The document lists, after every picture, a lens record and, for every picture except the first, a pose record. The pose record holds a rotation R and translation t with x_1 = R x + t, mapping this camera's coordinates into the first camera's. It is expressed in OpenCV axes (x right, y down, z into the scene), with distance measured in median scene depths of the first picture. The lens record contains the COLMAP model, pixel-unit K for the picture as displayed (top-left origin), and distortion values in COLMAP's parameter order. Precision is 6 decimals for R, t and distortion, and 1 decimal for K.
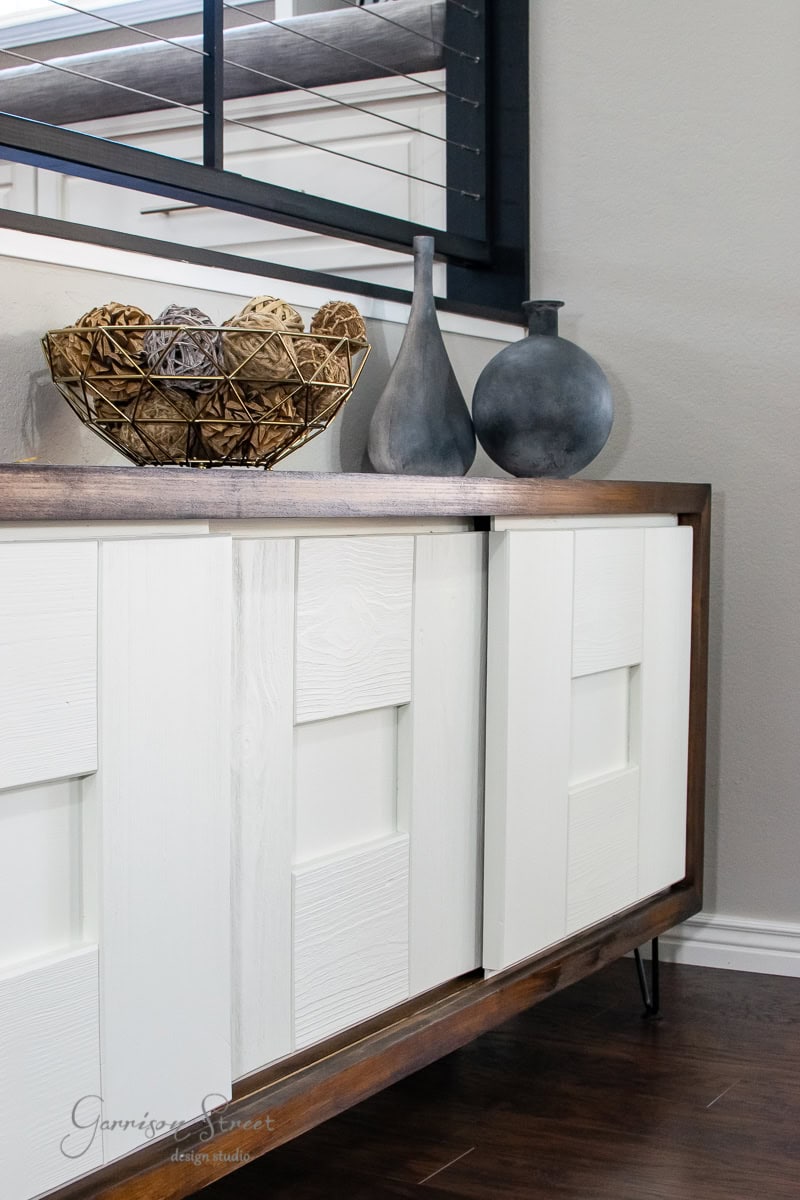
lens RADIAL K [[1869.9, 0, 400.0], [0, 1869.9, 600.0], [0, 0, 1]] dist [-0.155435, -0.015921]
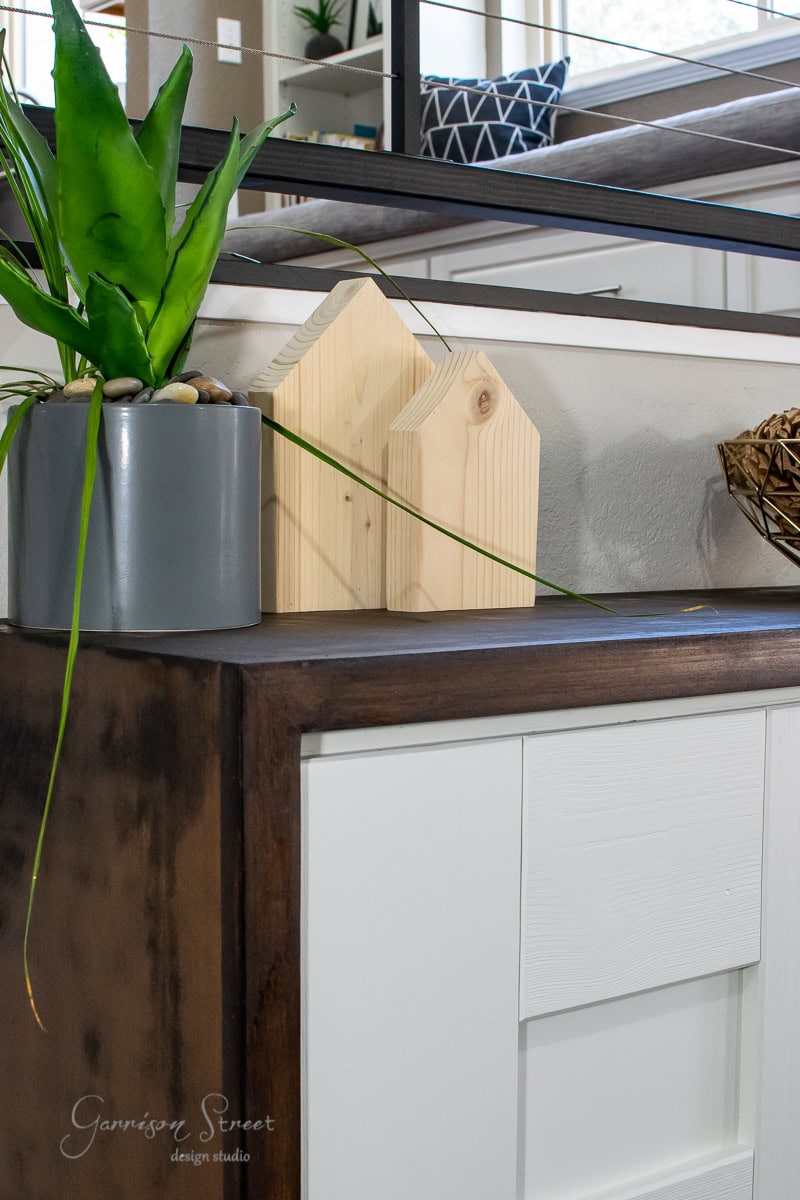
lens RADIAL K [[1869.9, 0, 400.0], [0, 1869.9, 600.0], [0, 0, 1]] dist [-0.155435, -0.015921]
pose [[0.931201, 0.013774, -0.364245, -0.000835], [-0.016095, 0.999865, -0.003336, -0.060748], [0.364150, 0.008969, 0.931297, 0.077323]]
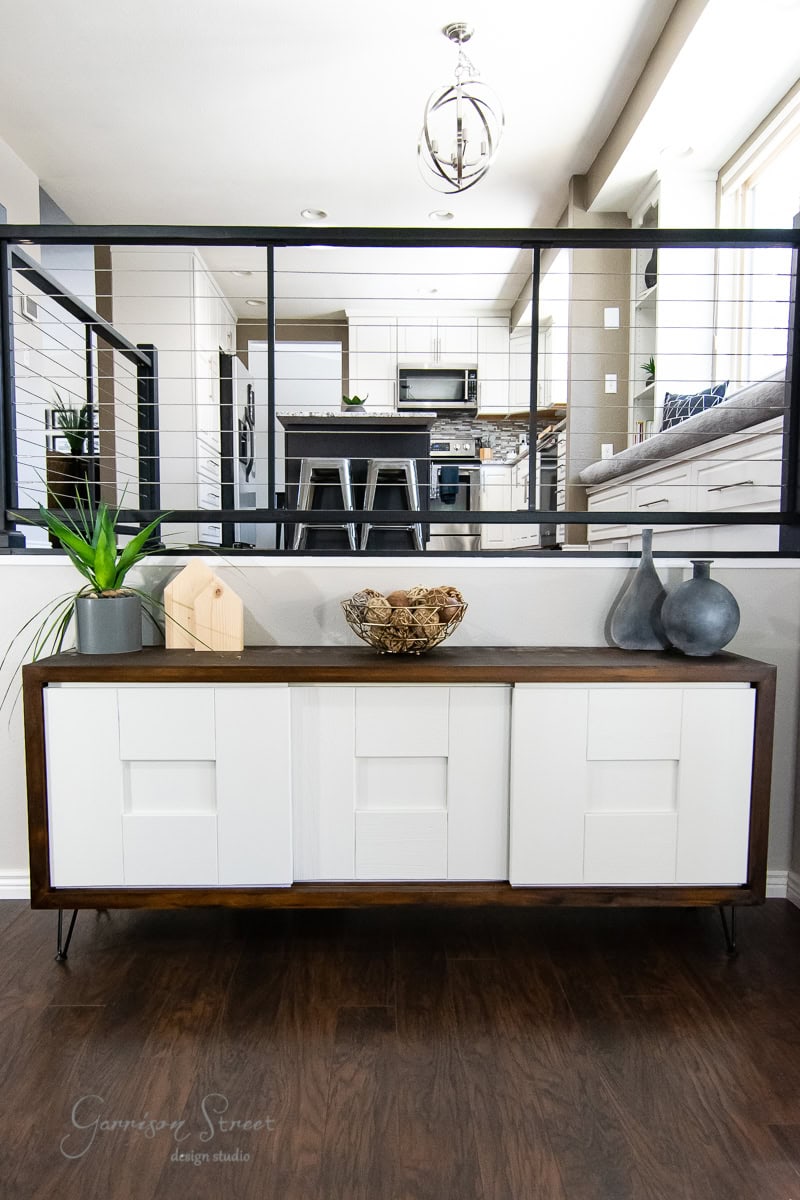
lens RADIAL K [[847.7, 0, 400.1], [0, 847.7, 622.7], [0, 0, 1]] dist [-0.014422, 0.000593]
pose [[0.505391, 0.065756, -0.860381, 0.945084], [-0.048177, 0.997687, 0.047951, -0.174314], [0.861545, 0.017217, 0.507390, 0.416826]]
